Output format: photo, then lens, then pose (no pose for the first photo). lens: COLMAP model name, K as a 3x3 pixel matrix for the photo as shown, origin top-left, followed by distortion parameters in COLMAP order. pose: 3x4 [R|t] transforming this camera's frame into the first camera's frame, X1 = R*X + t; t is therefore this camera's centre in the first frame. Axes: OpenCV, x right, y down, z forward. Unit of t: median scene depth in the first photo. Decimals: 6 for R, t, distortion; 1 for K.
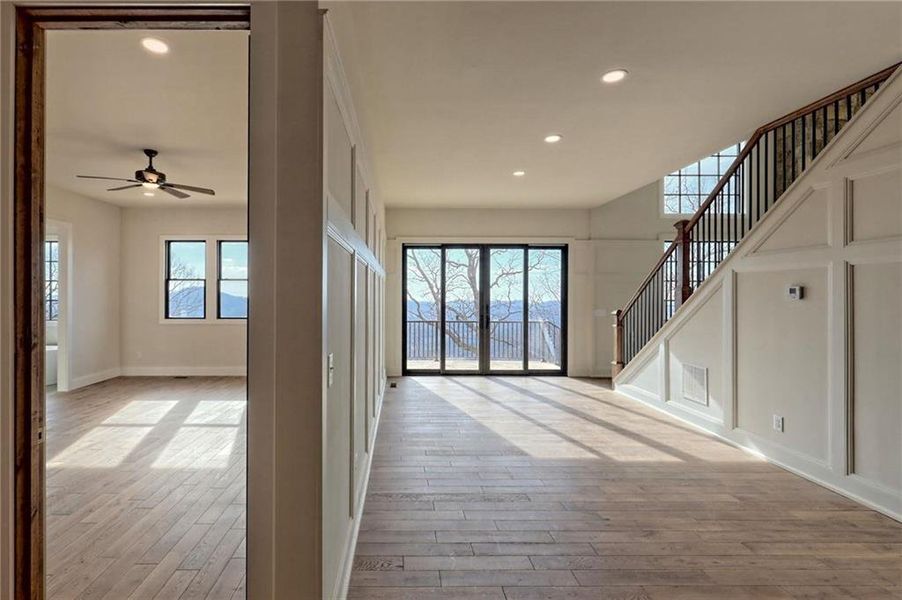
lens RADIAL K [[398.4, 0, 452.7], [0, 398.4, 294.1], [0, 0, 1]] dist [0.015127, 0.000139]
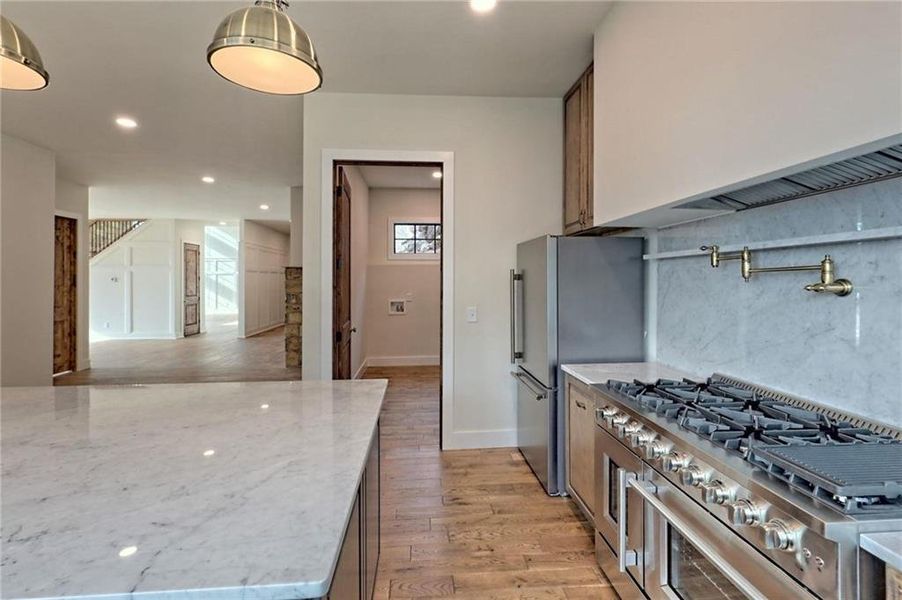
lens RADIAL K [[413.1, 0, 449.8], [0, 413.1, 281.1], [0, 0, 1]] dist [0.000358, -0.000023]
pose [[0.055608, 0.003339, 0.998447, -1.088944], [0.006975, 0.999969, -0.003733, 0.018019], [-0.998428, 0.007171, 0.055583, -0.870499]]
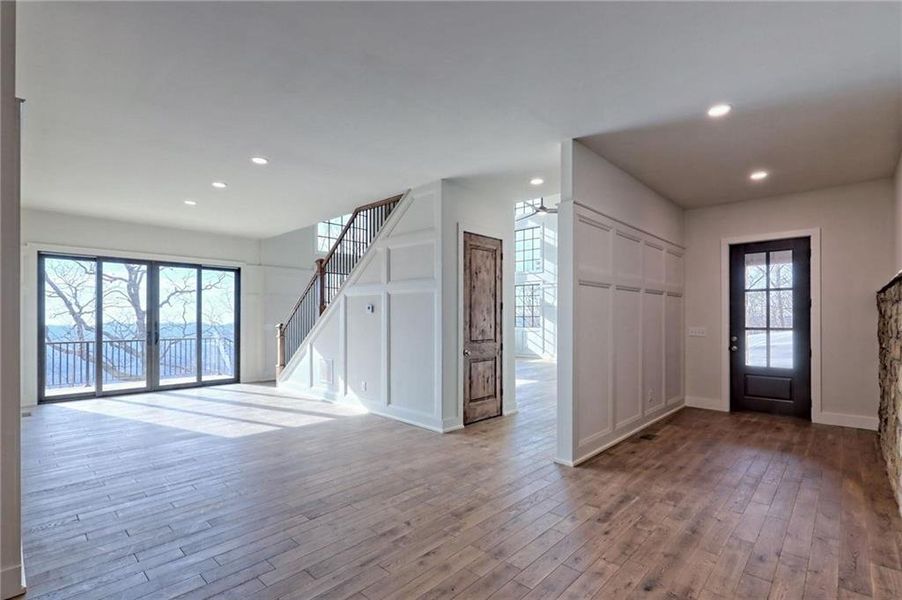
lens RADIAL K [[429.5, 0, 447.8], [0, 429.5, 320.9], [0, 0, 1]] dist [-0.002700, -0.000598]
pose [[0.773453, -0.001610, 0.633852, -0.032448], [-0.002632, 0.999980, 0.005751, 0.018672], [-0.633849, -0.006116, 0.773433, -0.327015]]
